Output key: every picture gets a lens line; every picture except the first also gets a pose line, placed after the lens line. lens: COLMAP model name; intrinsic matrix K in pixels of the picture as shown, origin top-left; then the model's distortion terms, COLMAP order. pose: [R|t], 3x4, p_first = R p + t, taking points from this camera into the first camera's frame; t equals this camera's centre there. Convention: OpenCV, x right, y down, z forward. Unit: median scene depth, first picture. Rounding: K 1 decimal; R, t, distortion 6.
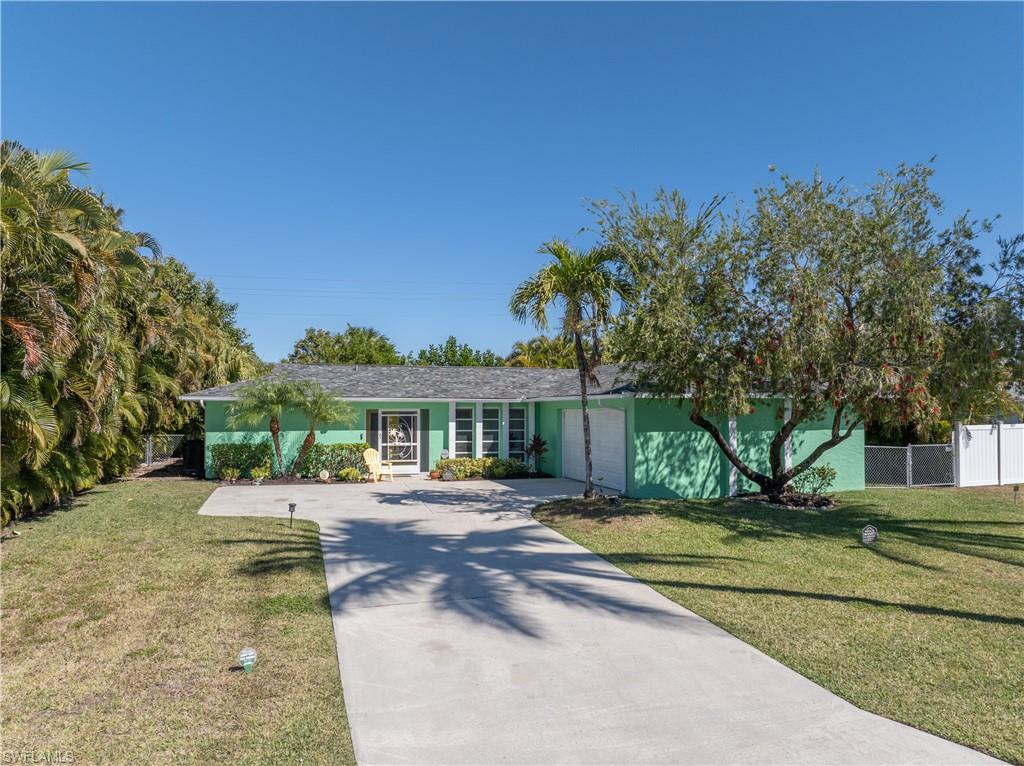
lens RADIAL K [[712.2, 0, 512.0], [0, 712.2, 383.0], [0, 0, 1]] dist [-0.000294, 0.000202]
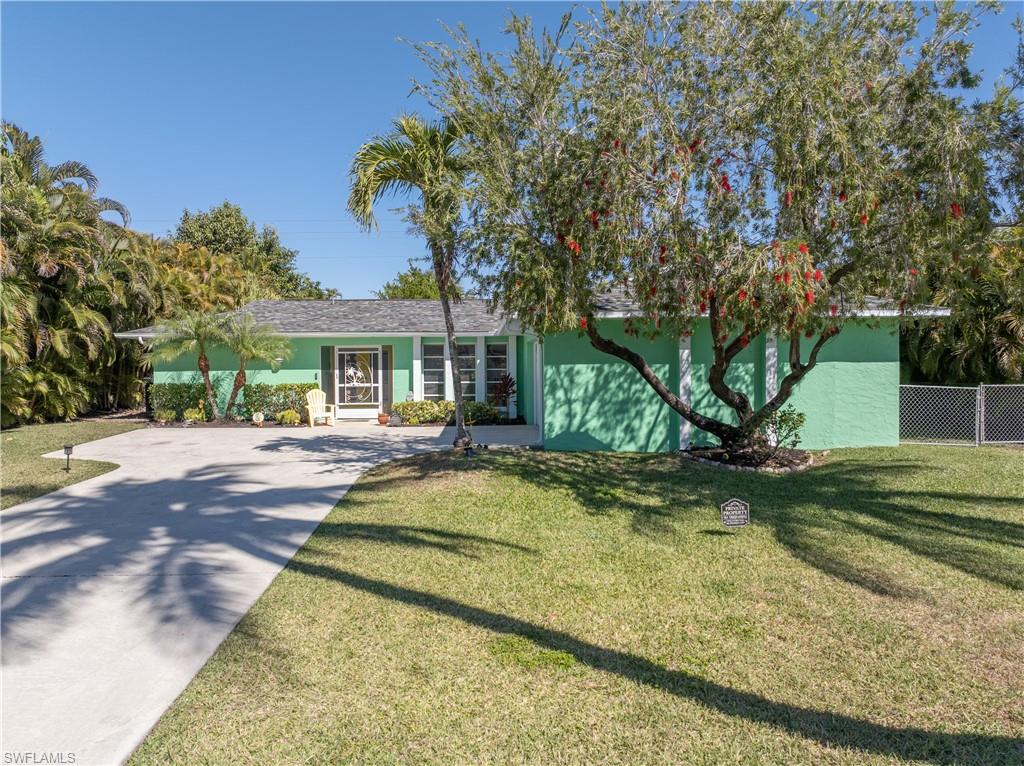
lens RADIAL K [[712.2, 0, 512.0], [0, 712.2, 383.0], [0, 0, 1]] dist [-0.000294, 0.000202]
pose [[0.970004, -0.000124, -0.243089, 0.244393], [0.016583, 0.997704, 0.065665, 0.028243], [0.242523, -0.067726, 0.967779, 0.186322]]
